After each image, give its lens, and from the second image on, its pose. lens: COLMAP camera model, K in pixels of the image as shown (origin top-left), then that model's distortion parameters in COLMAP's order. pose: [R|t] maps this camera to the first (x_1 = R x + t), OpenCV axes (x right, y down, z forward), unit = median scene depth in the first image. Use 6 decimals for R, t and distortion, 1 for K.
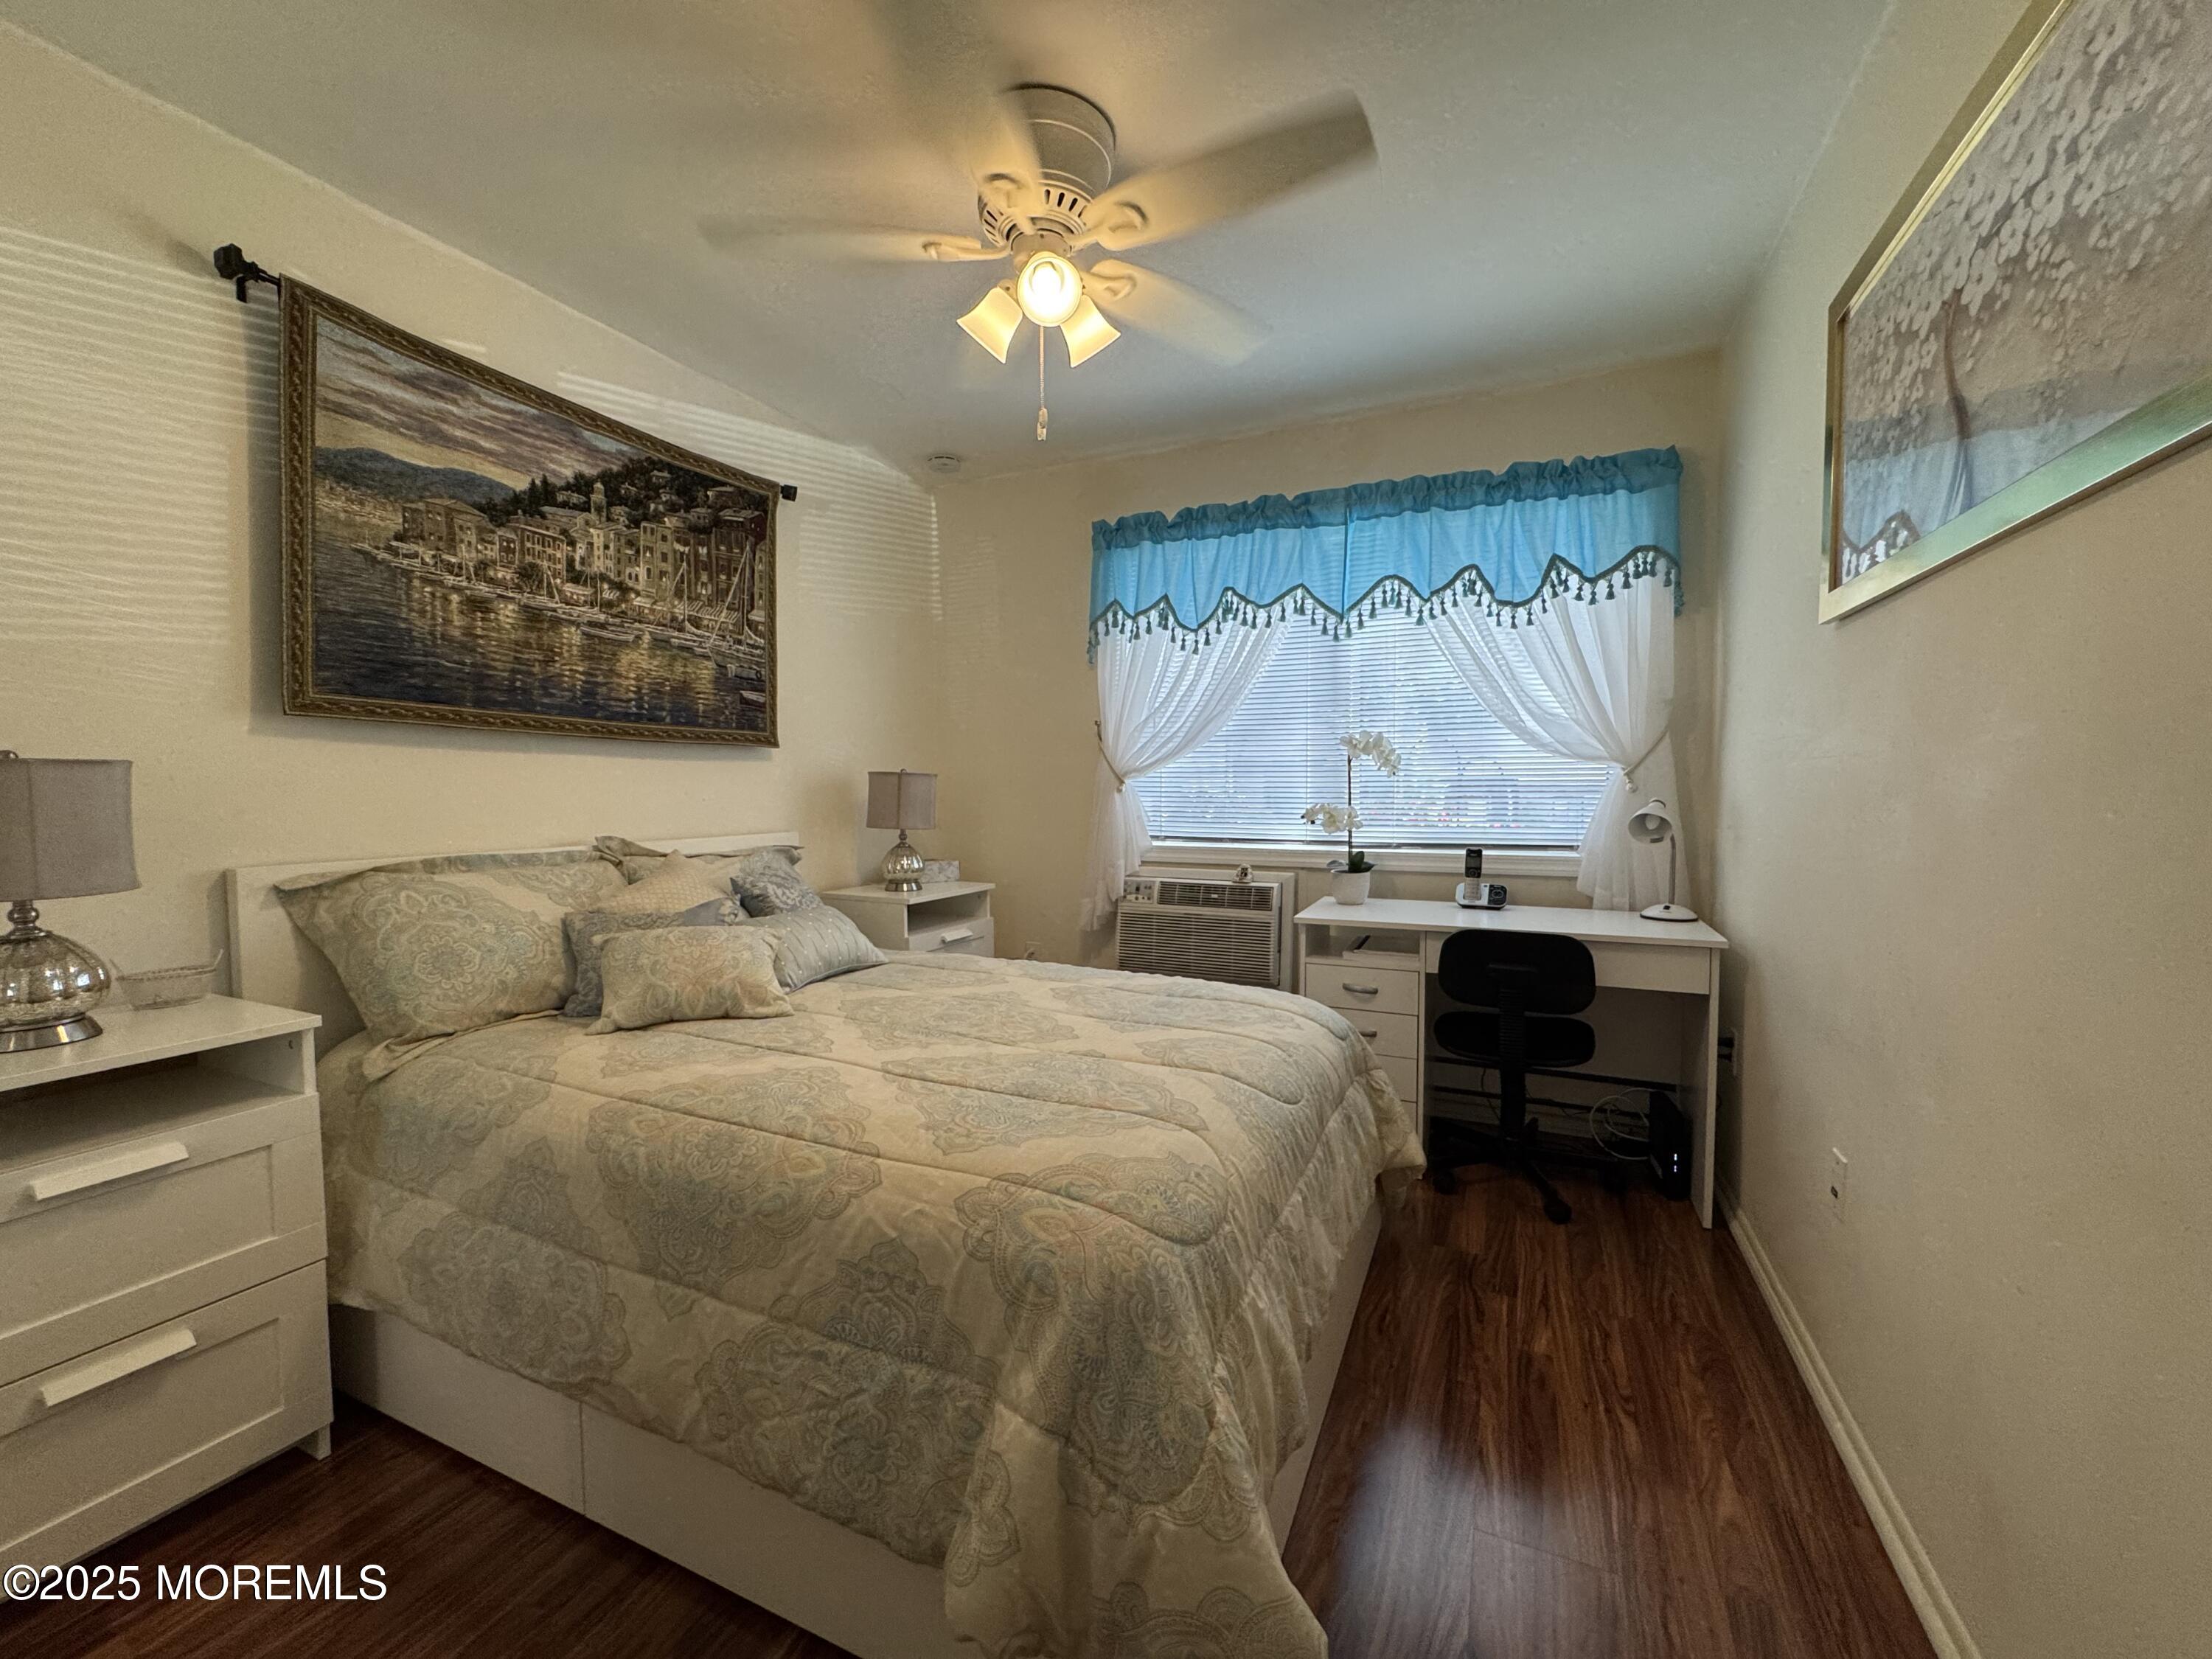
lens RADIAL K [[888.7, 0, 1107.6], [0, 888.7, 824.2], [0, 0, 1]] dist [-0.003252, 0.000410]
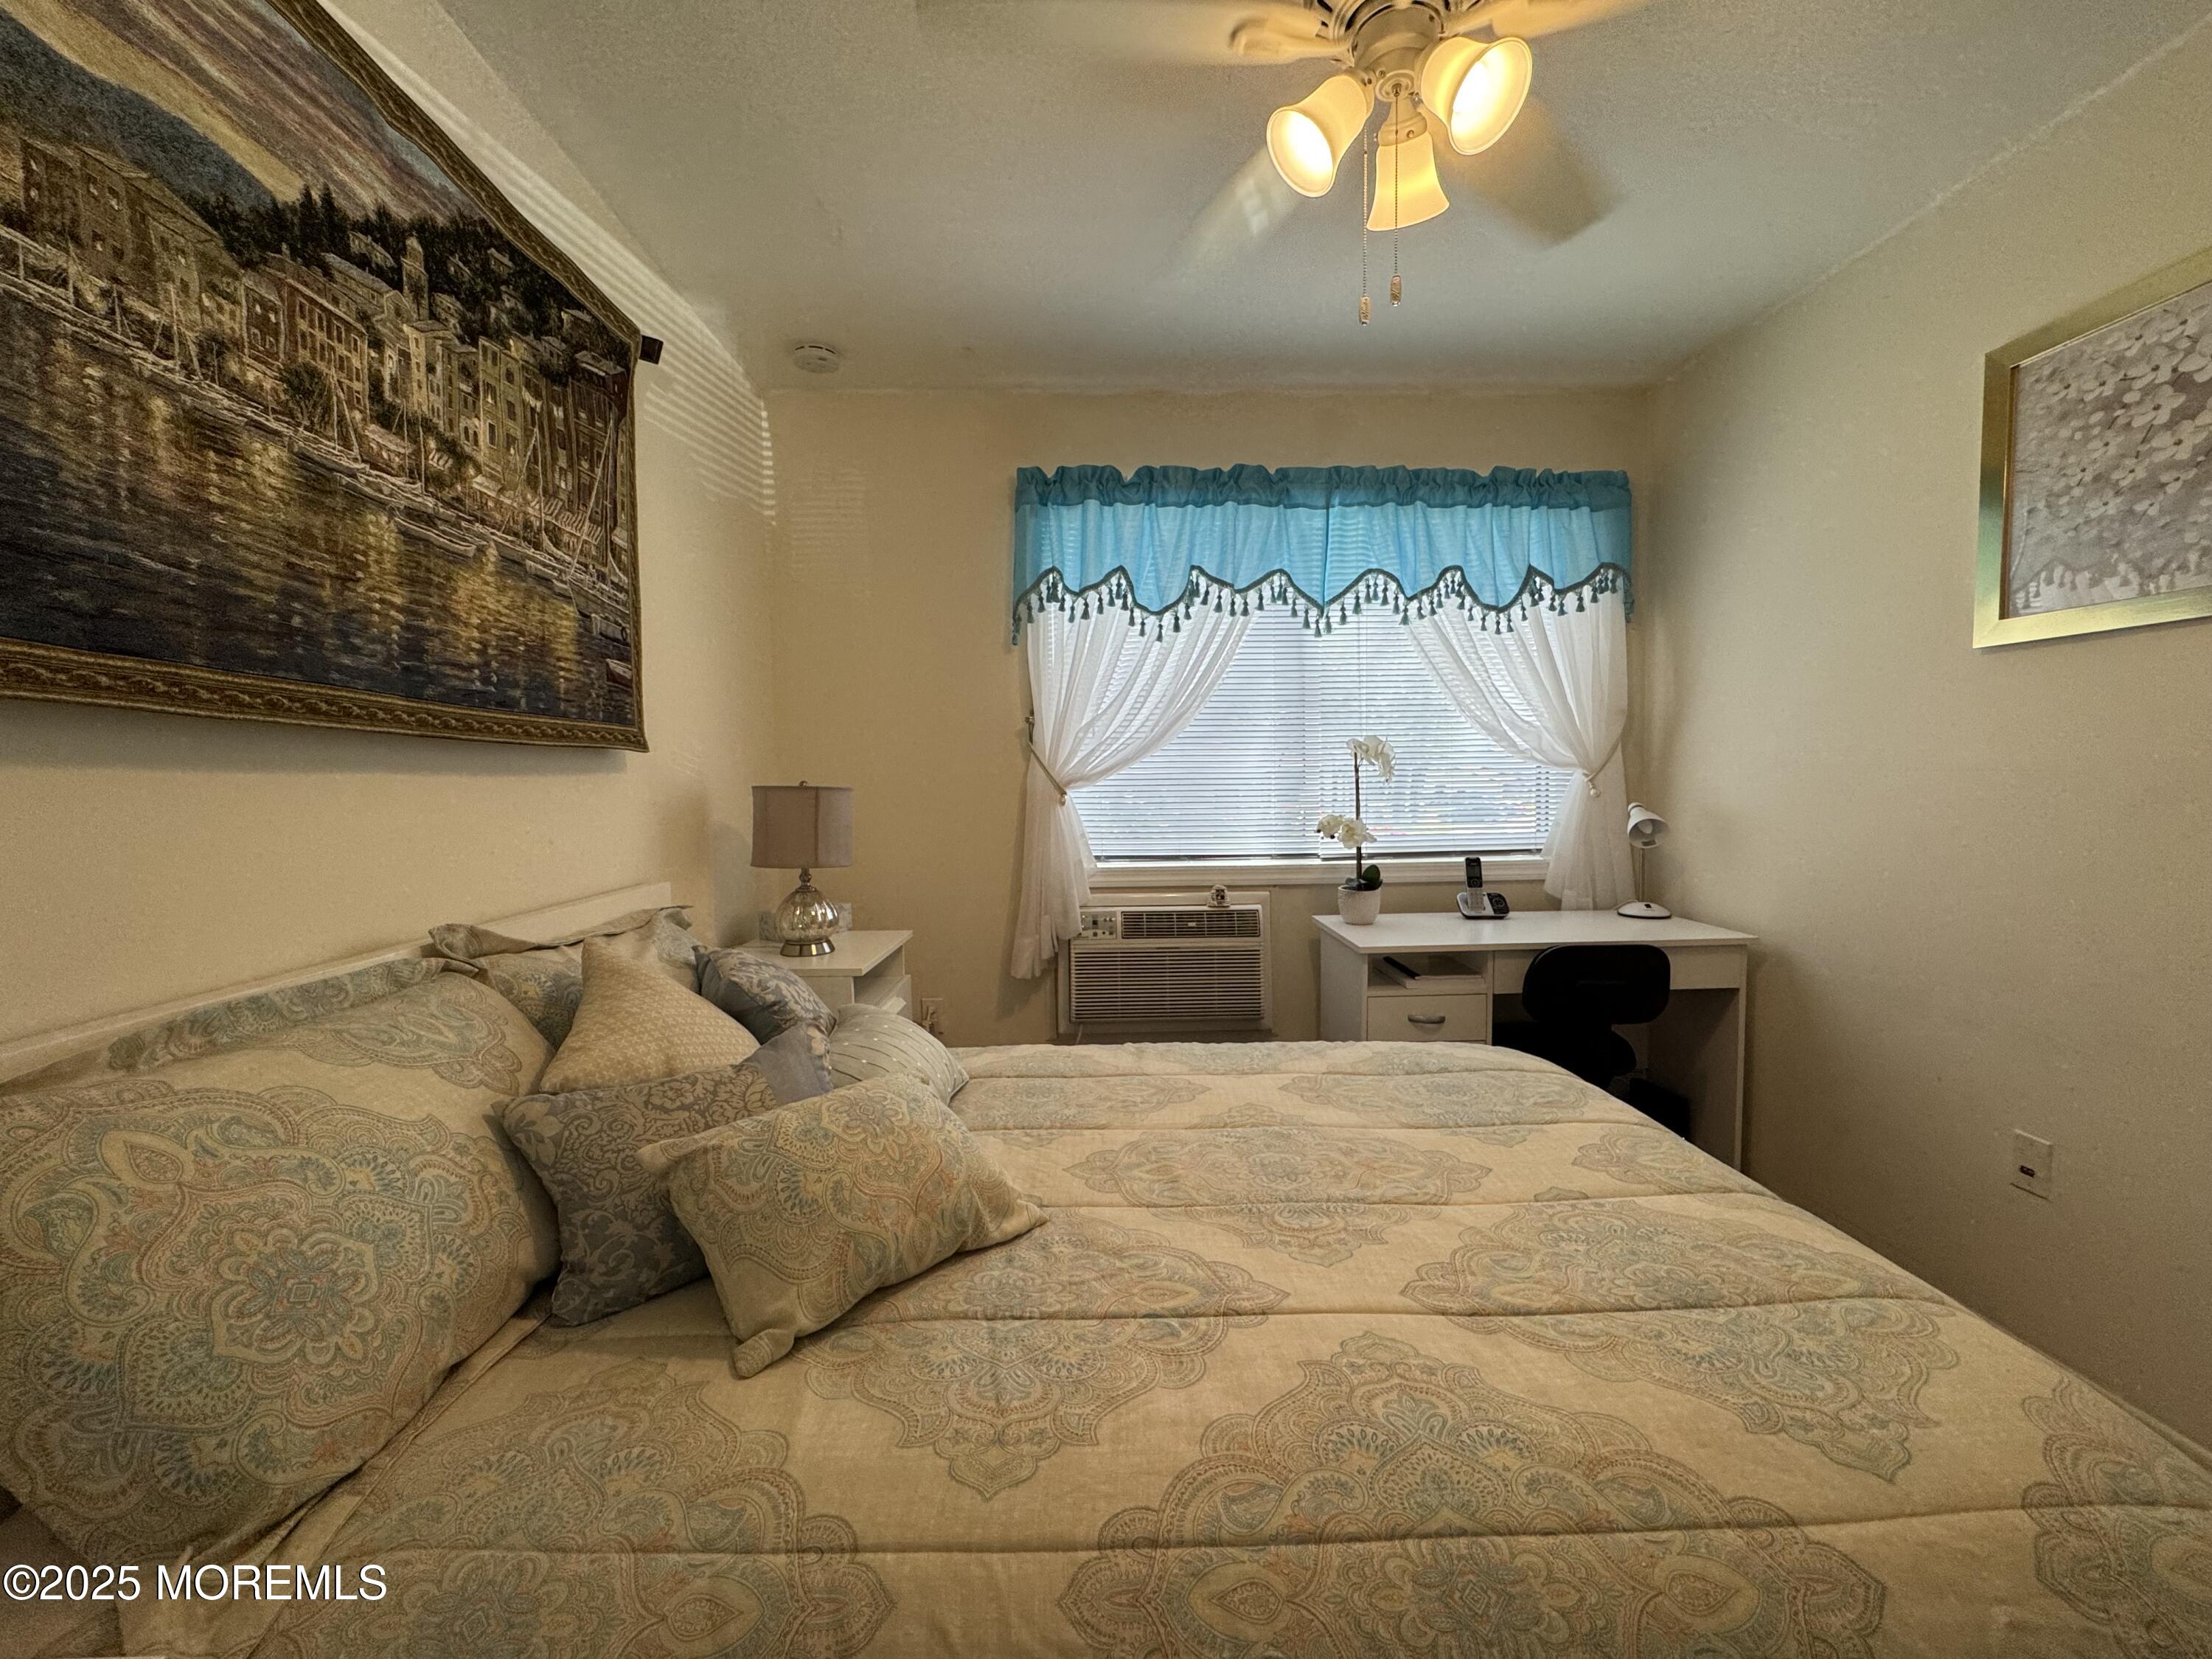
lens RADIAL K [[888.7, 0, 1109.9], [0, 888.7, 822.9], [0, 0, 1]] dist [-0.003252, 0.000410]
pose [[0.893694, -0.033319, 0.447438, -0.399502], [0.030619, 0.999443, 0.013266, -0.037318], [-0.447631, 0.001845, 0.894216, 0.319848]]
